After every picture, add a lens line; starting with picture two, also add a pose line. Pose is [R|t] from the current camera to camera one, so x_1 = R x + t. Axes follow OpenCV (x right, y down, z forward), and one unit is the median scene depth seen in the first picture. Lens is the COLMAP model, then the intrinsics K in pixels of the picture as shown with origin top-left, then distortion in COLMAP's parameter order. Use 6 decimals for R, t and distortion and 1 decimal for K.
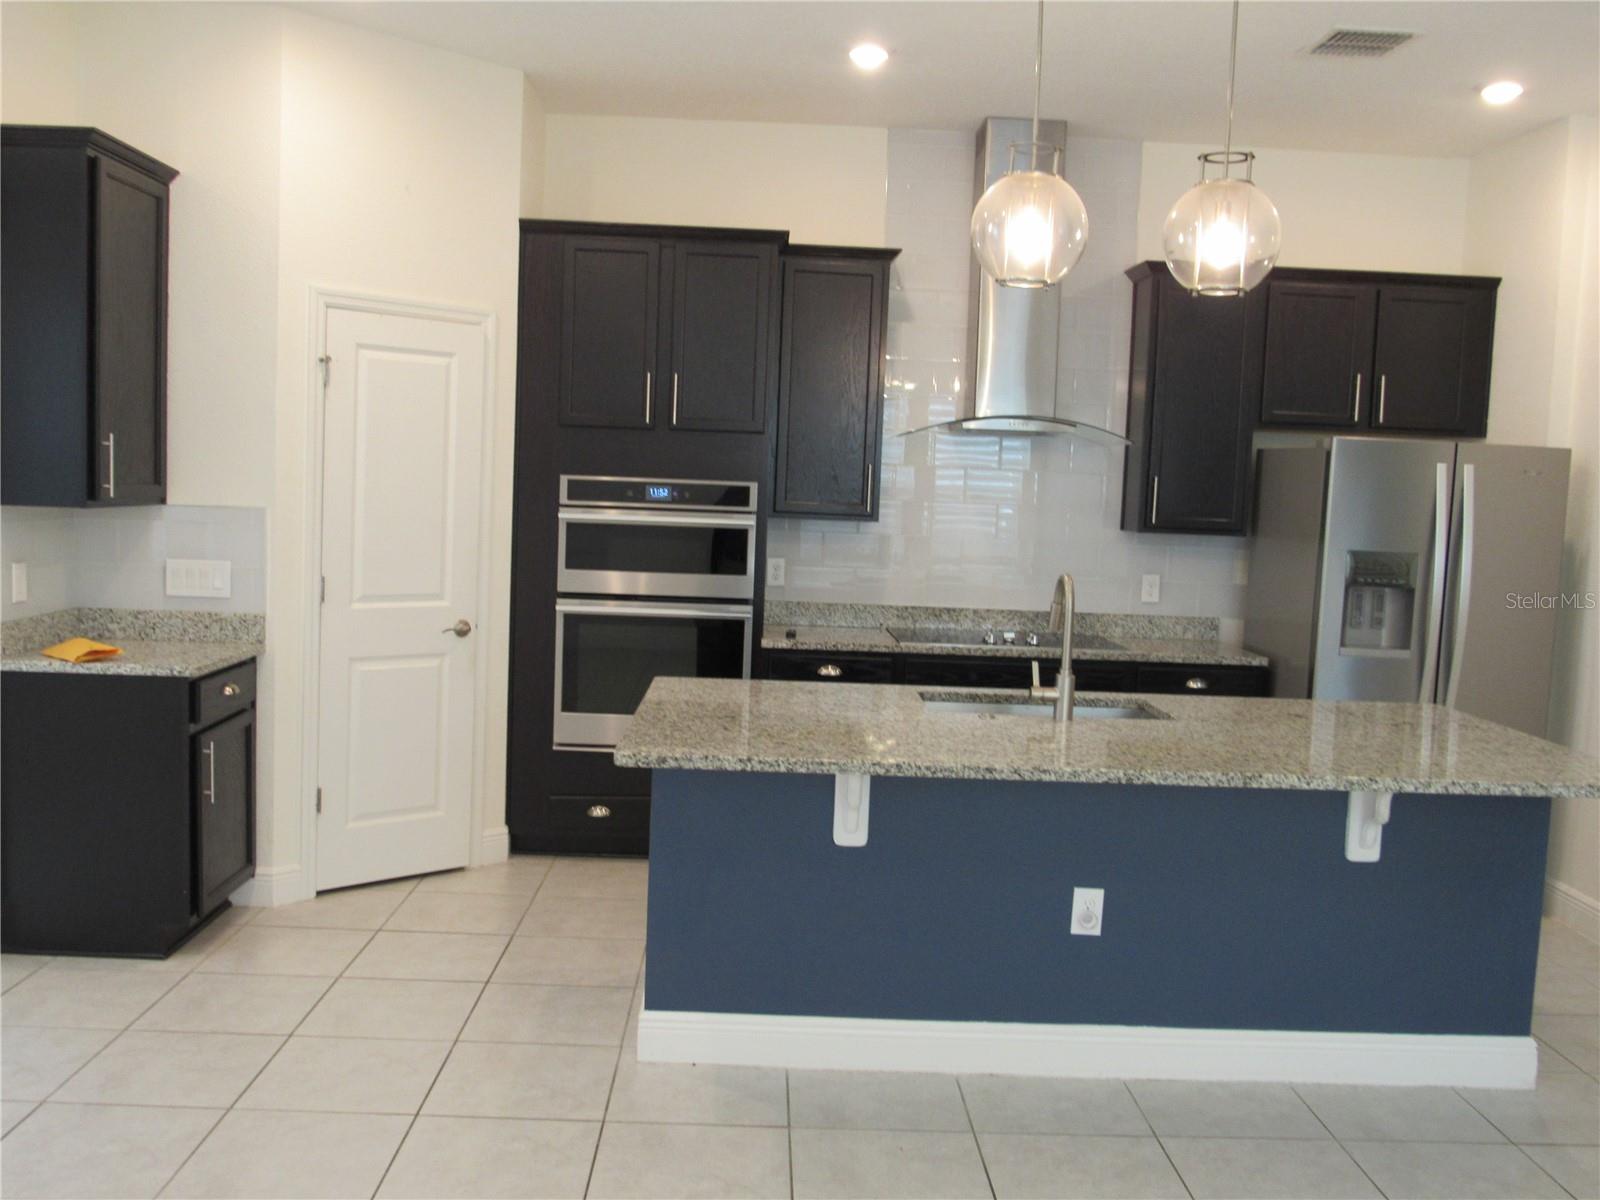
lens RADIAL K [[1417.9, 0, 799.7], [0, 1417.9, 595.2], [0, 0, 1]] dist [-0.031347, 0.013367]
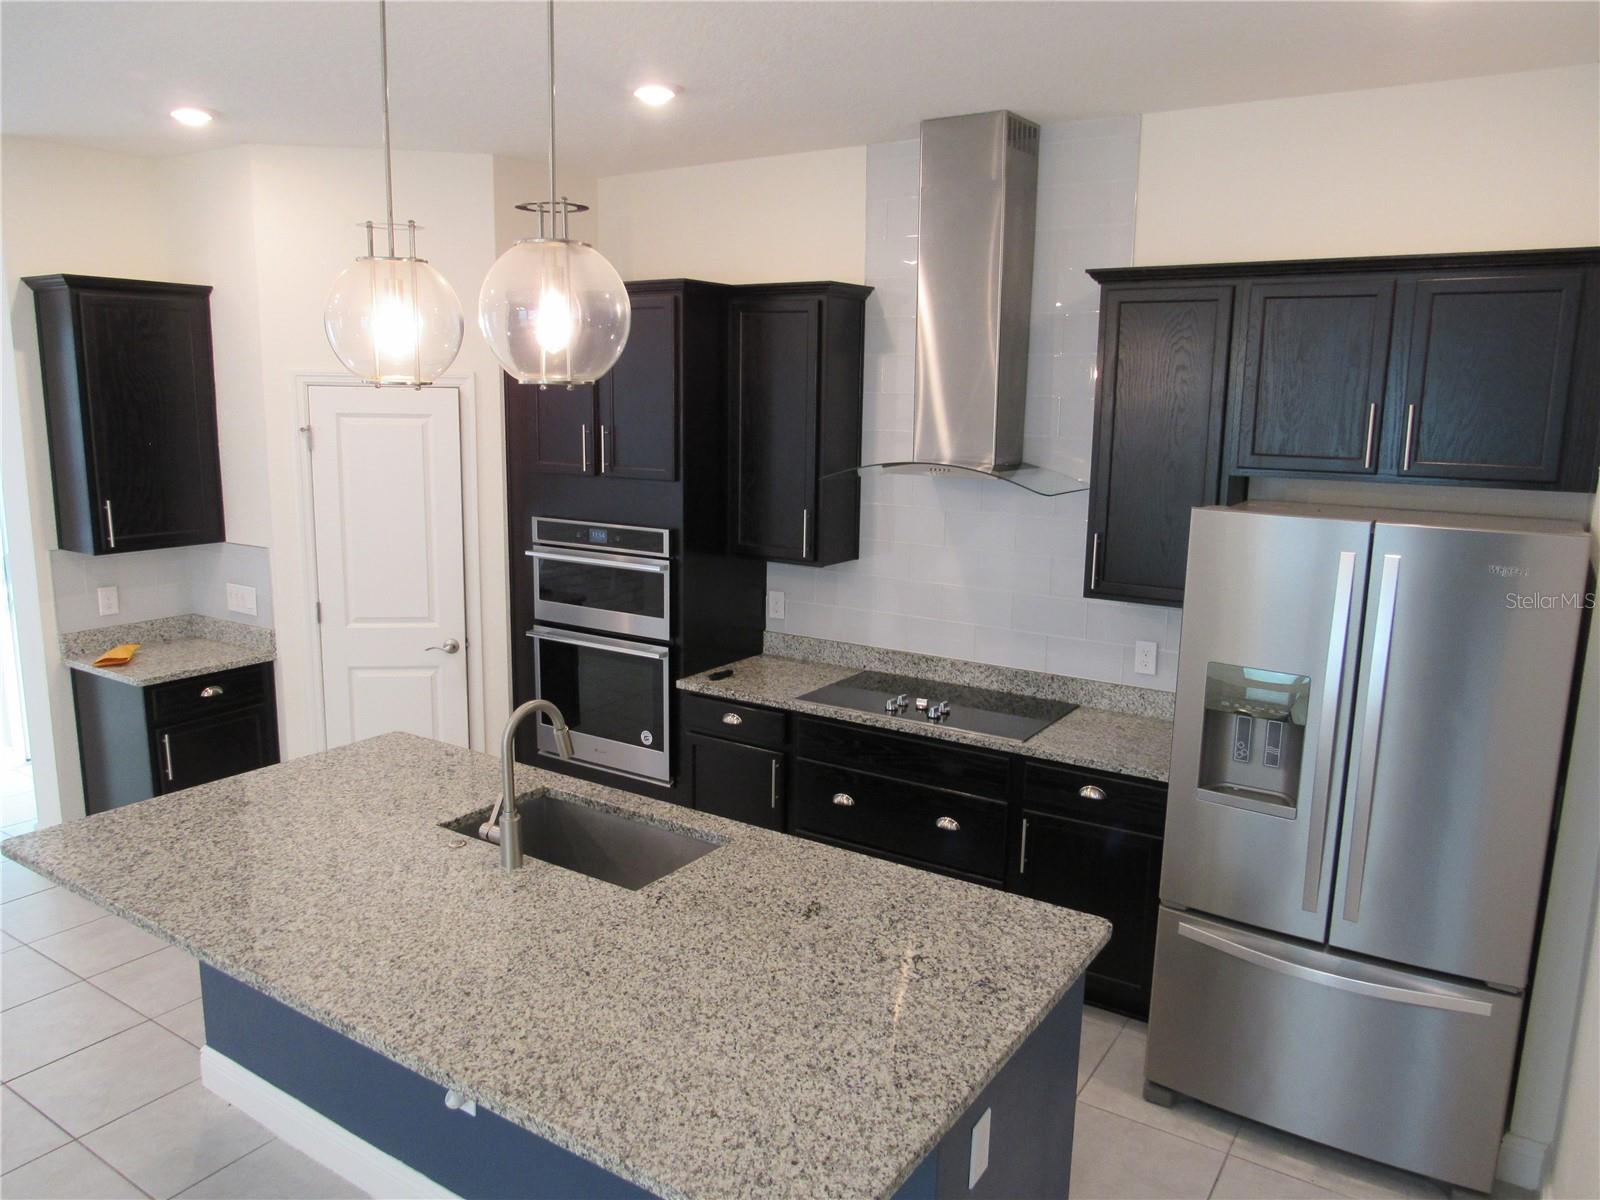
lens RADIAL K [[1140.0, 0, 797.4], [0, 1140.0, 599.5], [0, 0, 1]] dist [-0.030343, 0.009526]
pose [[0.823214, 0.074696, -0.562797, 0.546185], [-0.030492, 0.995693, 0.087550, -0.110307], [0.566912, -0.054911, 0.821946, 0.393666]]
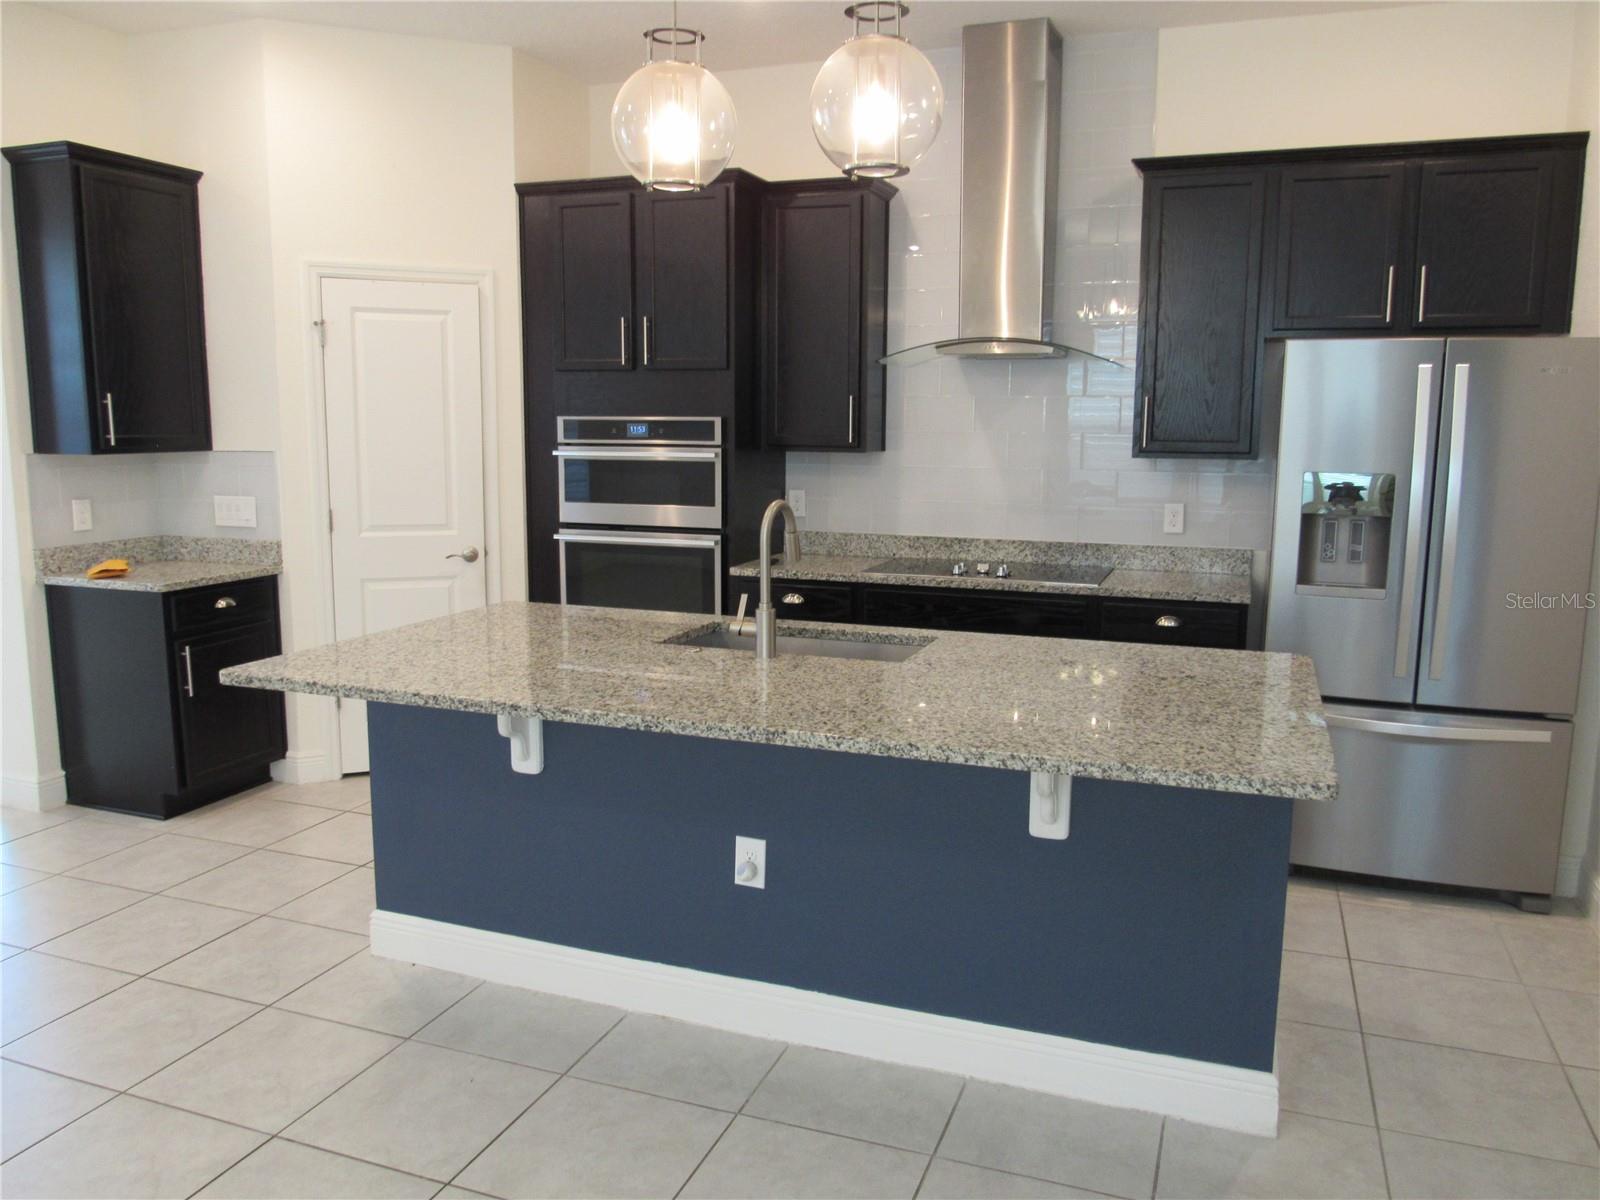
lens RADIAL K [[1209.1, 0, 800.3], [0, 1209.1, 595.8], [0, 0, 1]] dist [-0.031988, 0.009690]
pose [[0.927519, 0.021020, -0.373184, 0.380341], [-0.000102, 0.998432, 0.055984, 0.002406], [0.373775, -0.051888, 0.926067, 0.203317]]
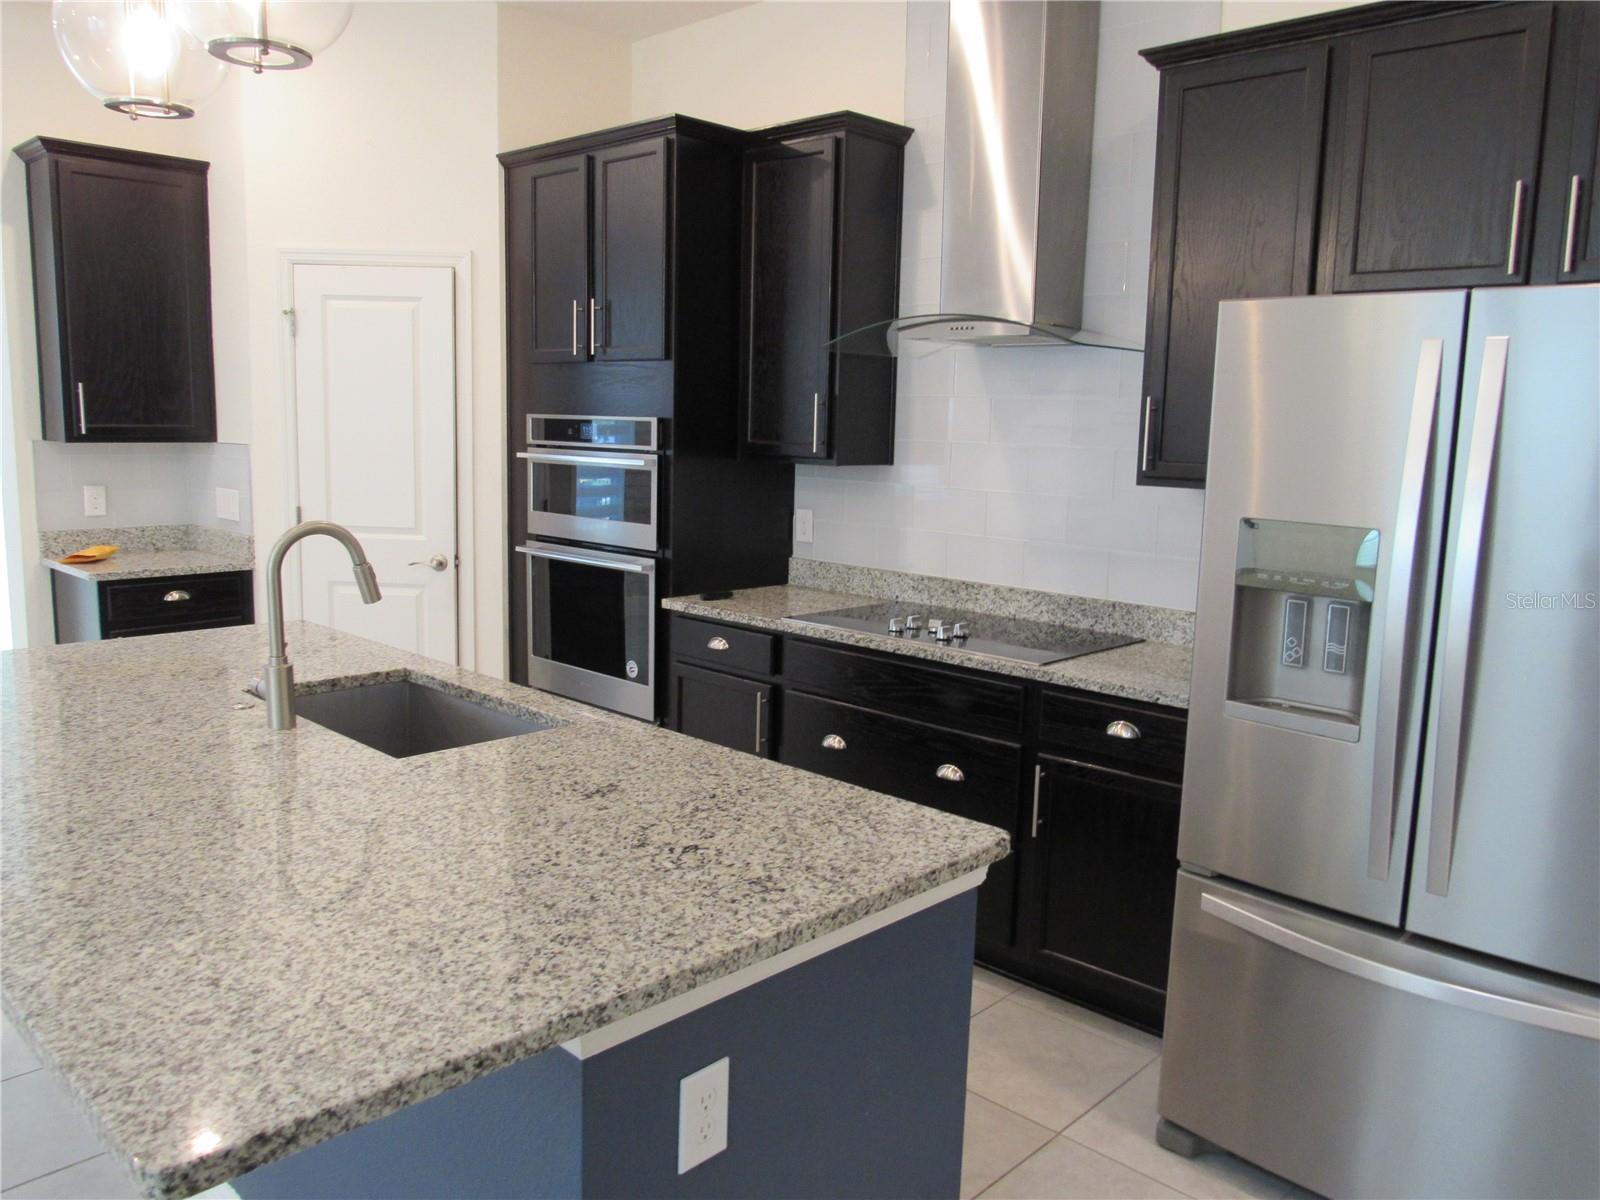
lens RADIAL K [[1209.1, 0, 797.1], [0, 1209.1, 596.2], [0, 0, 1]] dist [-0.031988, 0.009690]
pose [[0.705394, 0.081855, -0.704073, 0.592542], [-0.055783, 0.996640, 0.059981, -0.020560], [0.706617, -0.003035, 0.707590, 0.570193]]
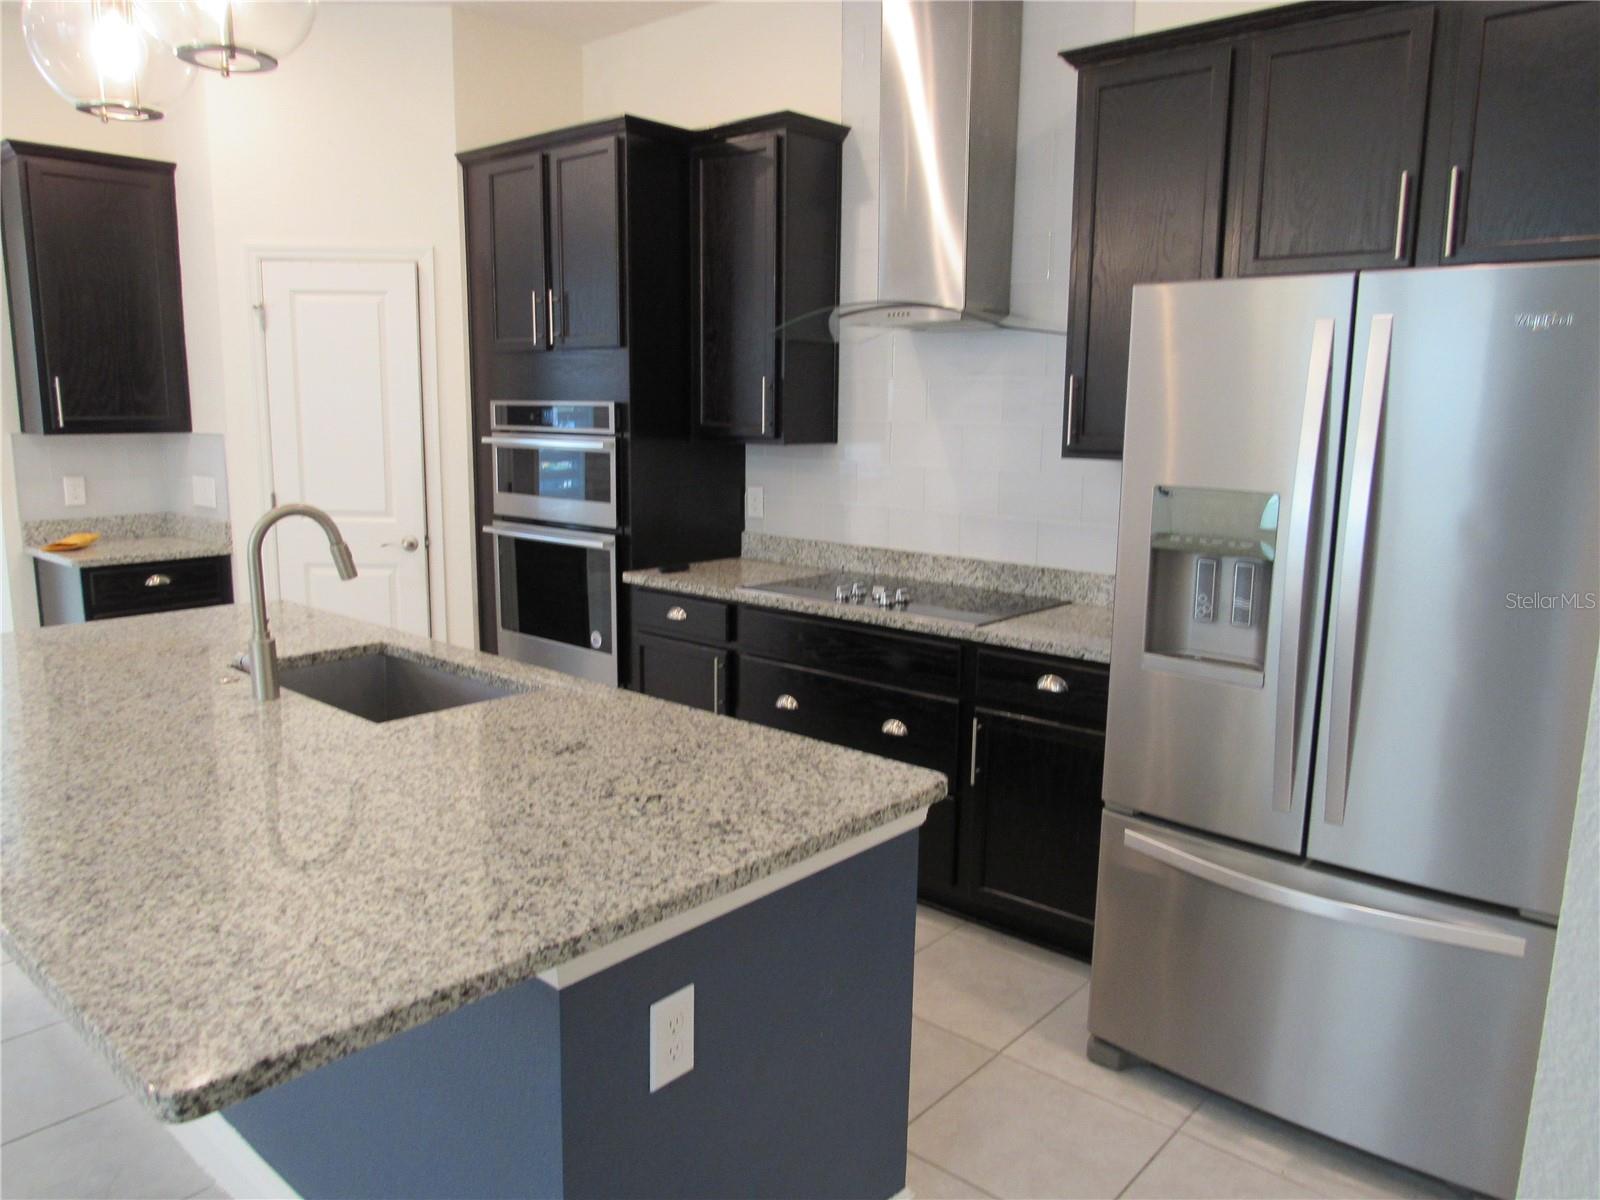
lens RADIAL K [[1140.0, 0, 796.4], [0, 1140.0, 599.2], [0, 0, 1]] dist [-0.030343, 0.009526]
pose [[0.734313, 0.083997, -0.673594, 0.598782], [-0.038541, 0.995873, 0.082170, -0.018351], [0.677716, -0.034378, 0.734520, 0.565356]]
